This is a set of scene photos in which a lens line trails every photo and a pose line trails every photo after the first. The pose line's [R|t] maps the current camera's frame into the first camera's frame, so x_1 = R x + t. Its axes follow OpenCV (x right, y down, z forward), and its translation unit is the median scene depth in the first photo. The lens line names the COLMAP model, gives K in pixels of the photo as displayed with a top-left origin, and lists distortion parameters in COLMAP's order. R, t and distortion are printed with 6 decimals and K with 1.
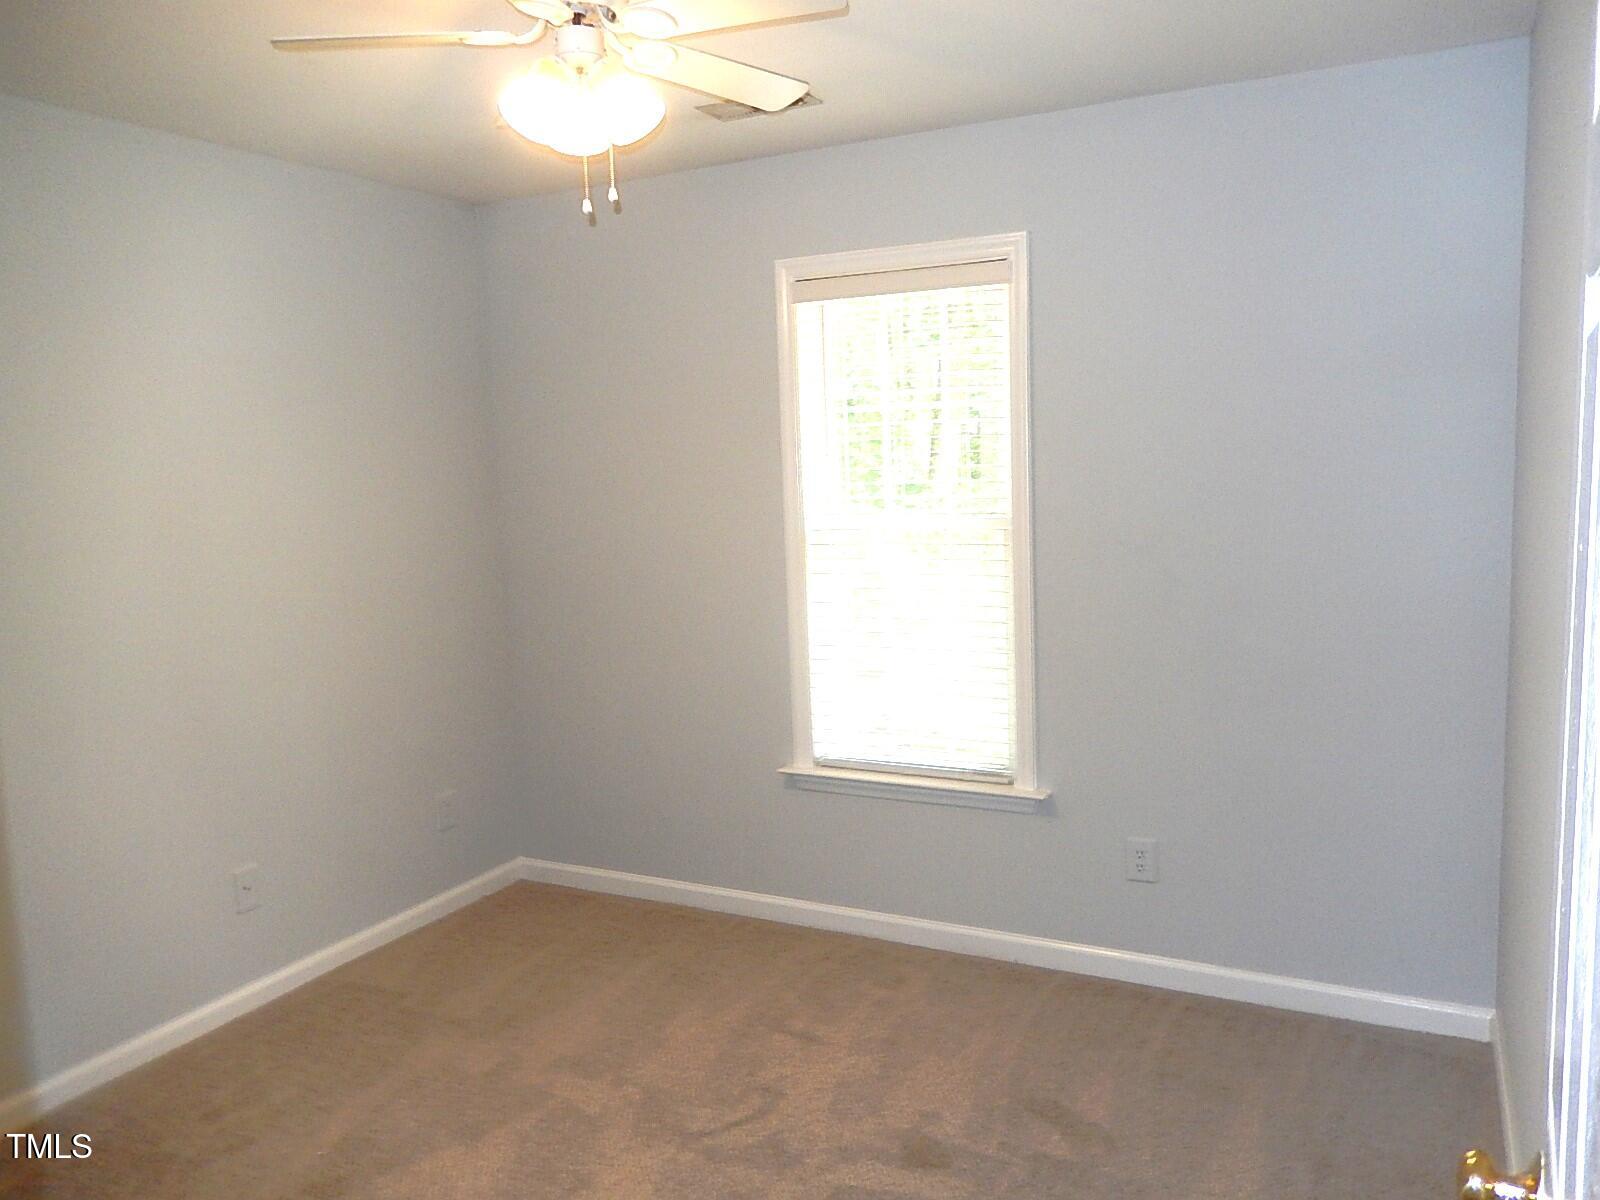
lens RADIAL K [[1179.3, 0, 800.0], [0, 1179.3, 600.0], [0, 0, 1]] dist [-0.070001, 0.003931]
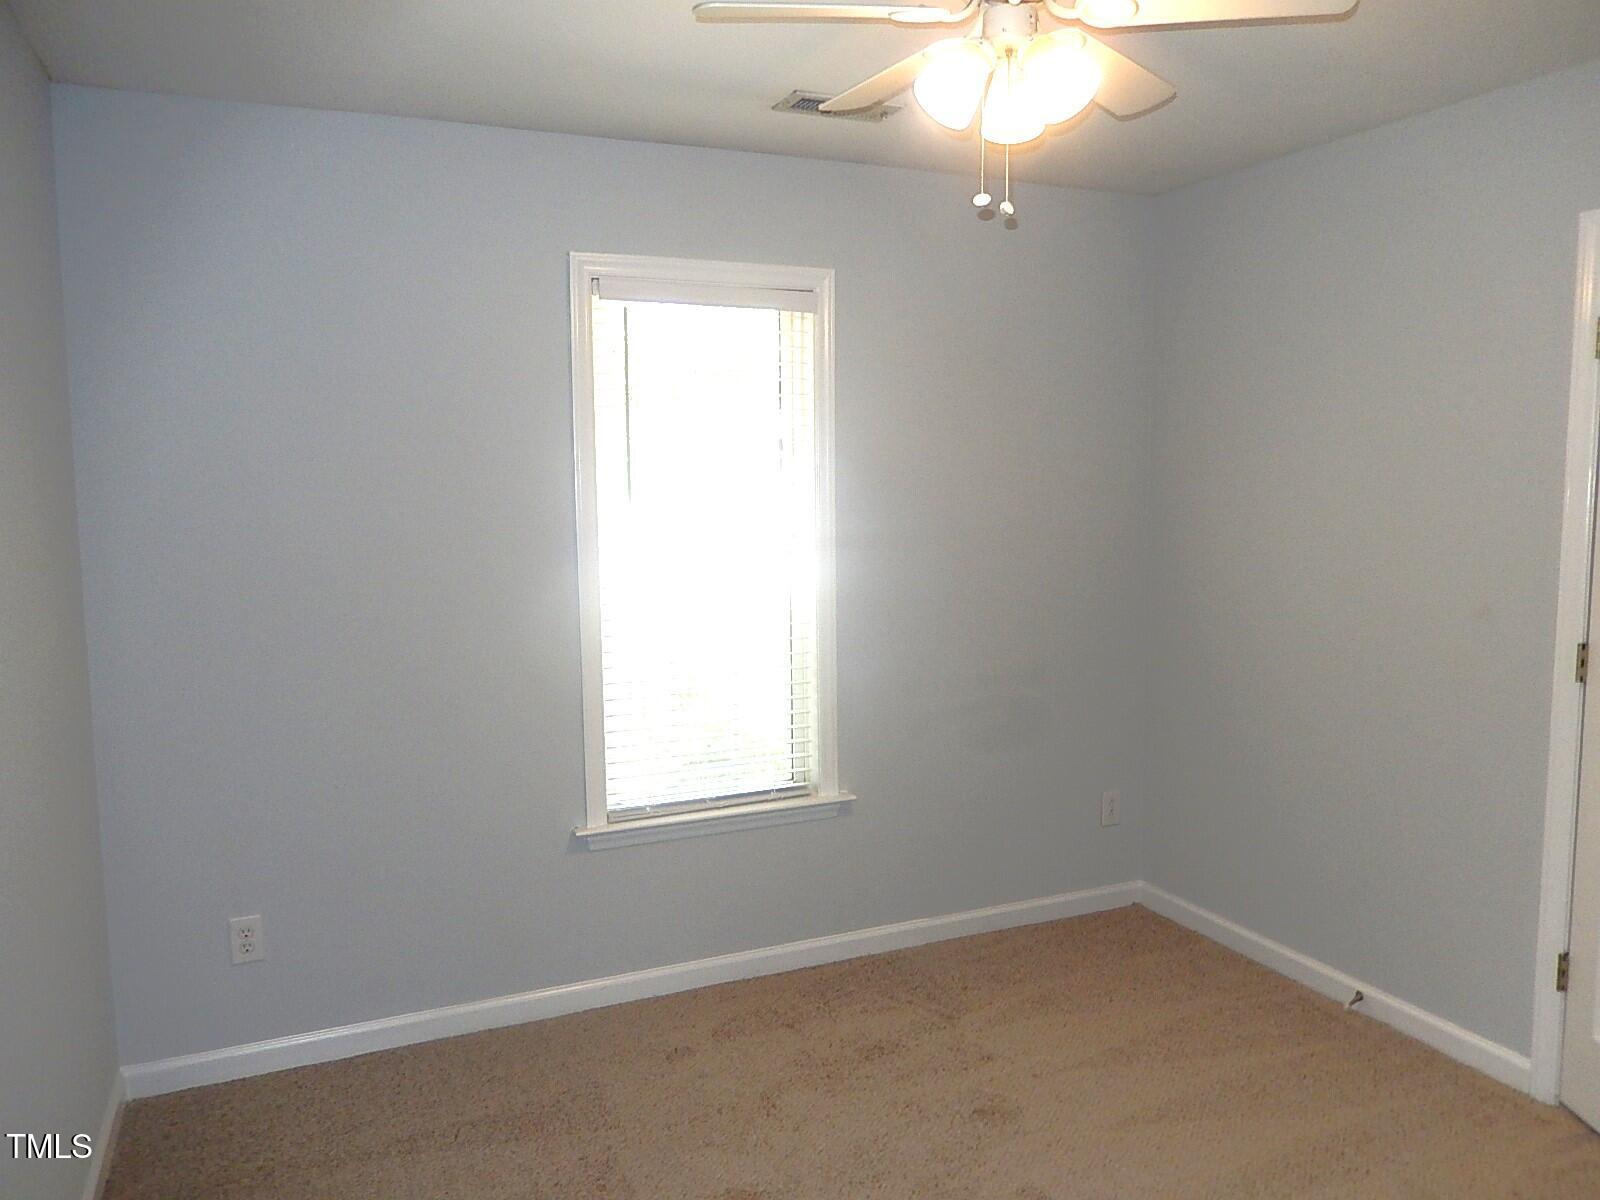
lens RADIAL K [[1212.4, 0, 797.9], [0, 1212.4, 592.6], [0, 0, 1]] dist [0.001162, 0.005693]
pose [[0.627806, -0.049390, 0.776801, -0.647357], [0.081667, 0.996656, -0.002634, -0.018622], [-0.774074, 0.065092, 0.629740, 0.321035]]
